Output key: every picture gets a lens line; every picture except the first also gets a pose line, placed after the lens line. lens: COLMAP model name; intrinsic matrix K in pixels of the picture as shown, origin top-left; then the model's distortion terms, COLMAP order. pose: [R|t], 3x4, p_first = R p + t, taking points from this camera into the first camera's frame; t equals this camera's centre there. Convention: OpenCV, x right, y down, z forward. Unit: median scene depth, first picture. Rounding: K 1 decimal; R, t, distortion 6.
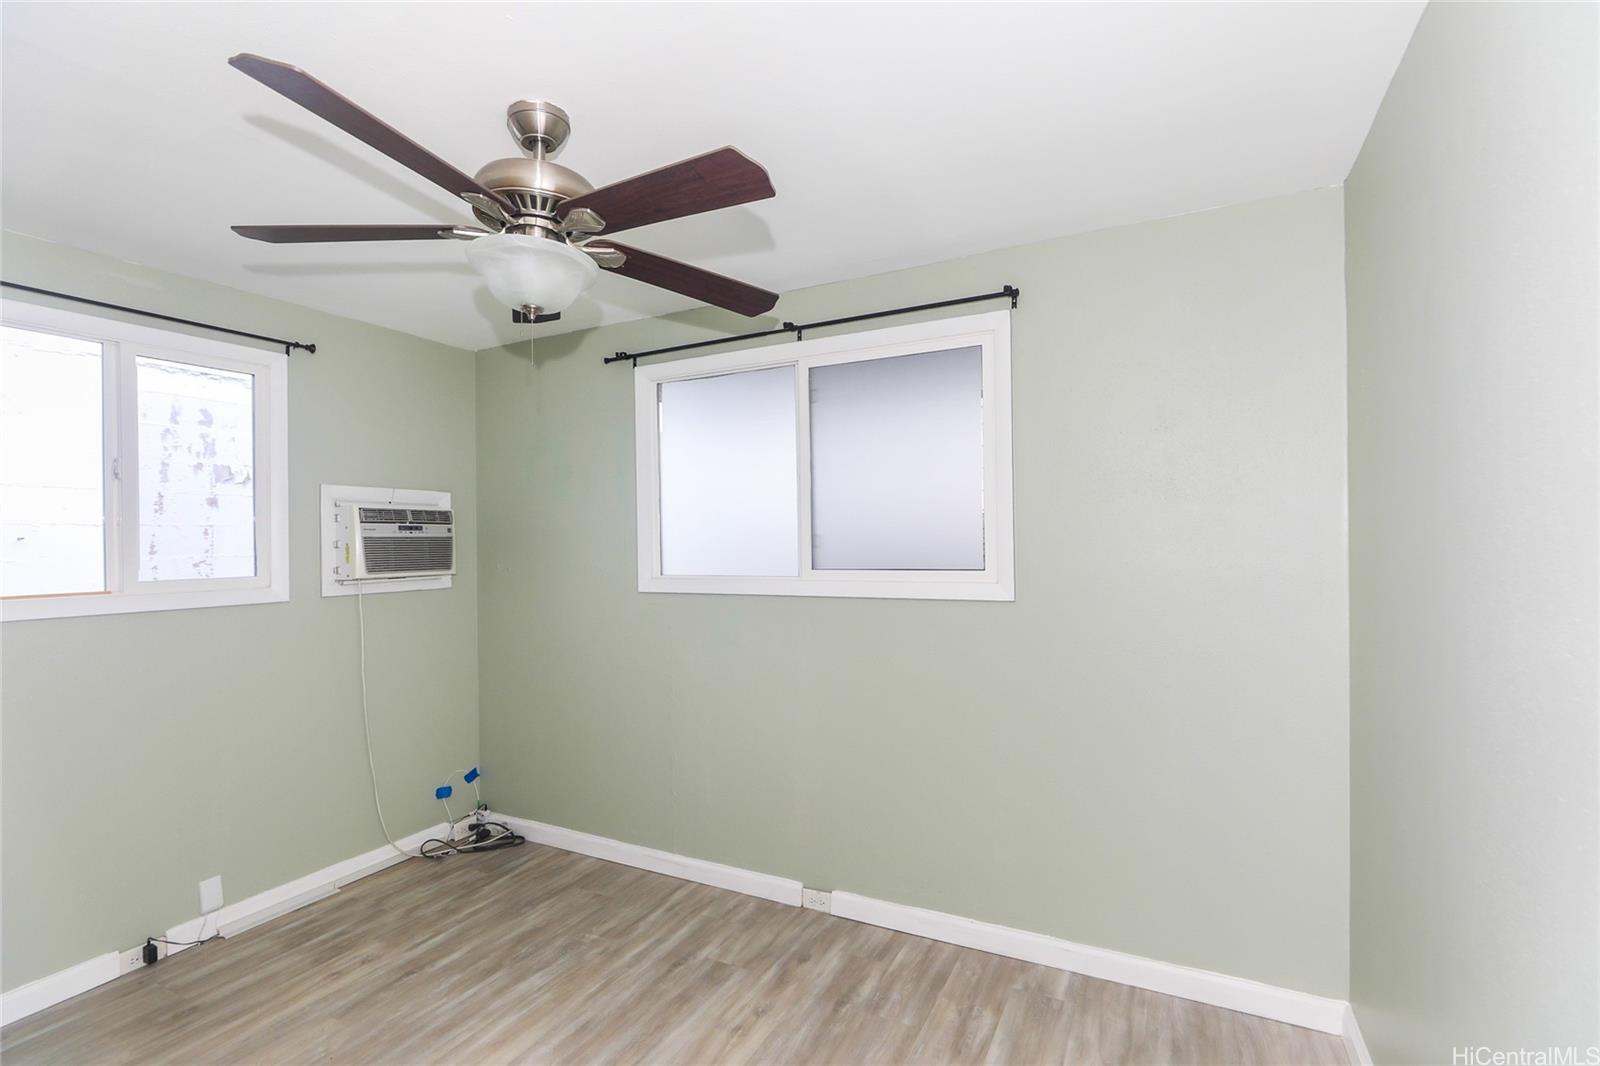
lens RADIAL K [[746.5, 0, 802.9], [0, 746.5, 543.0], [0, 0, 1]] dist [-0.024140, 0.013077]
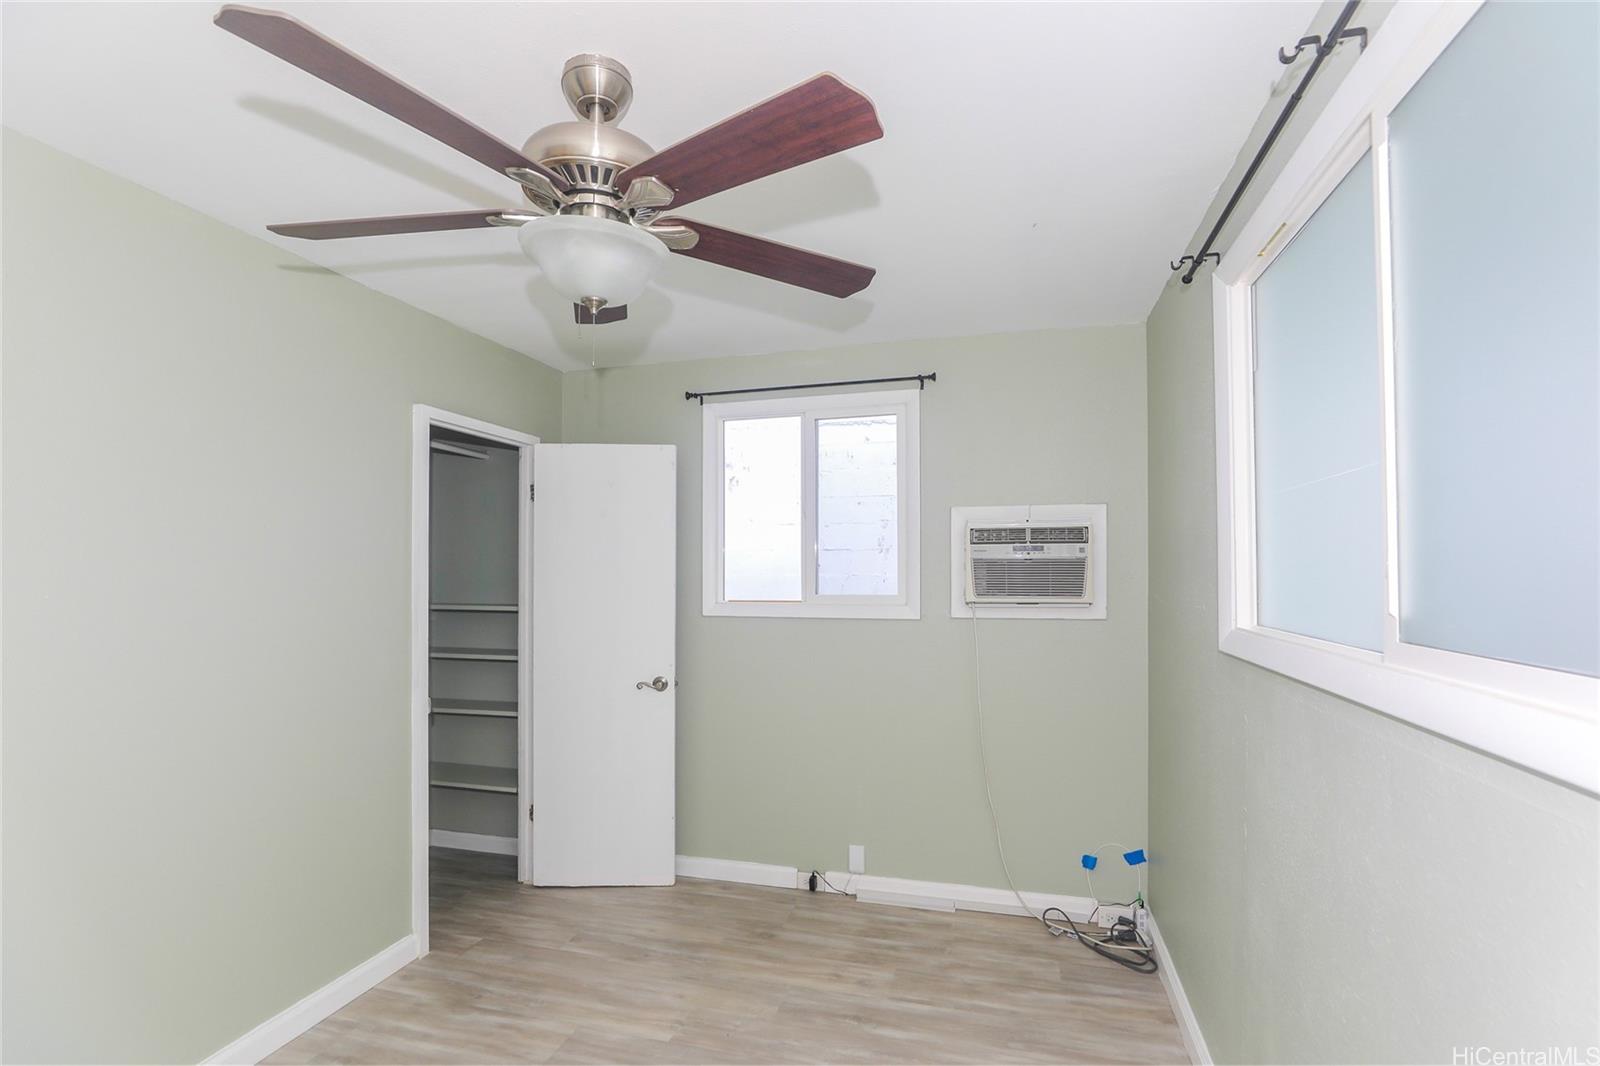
lens RADIAL K [[711.0, 0, 798.7], [0, 711.0, 574.8], [0, 0, 1]] dist [-0.020684, -0.000295]
pose [[0.219816, 0.008796, -0.975502, 0.268790], [-0.010473, 0.999923, 0.006657, 0.009819], [0.975485, 0.008754, 0.219891, 0.605074]]
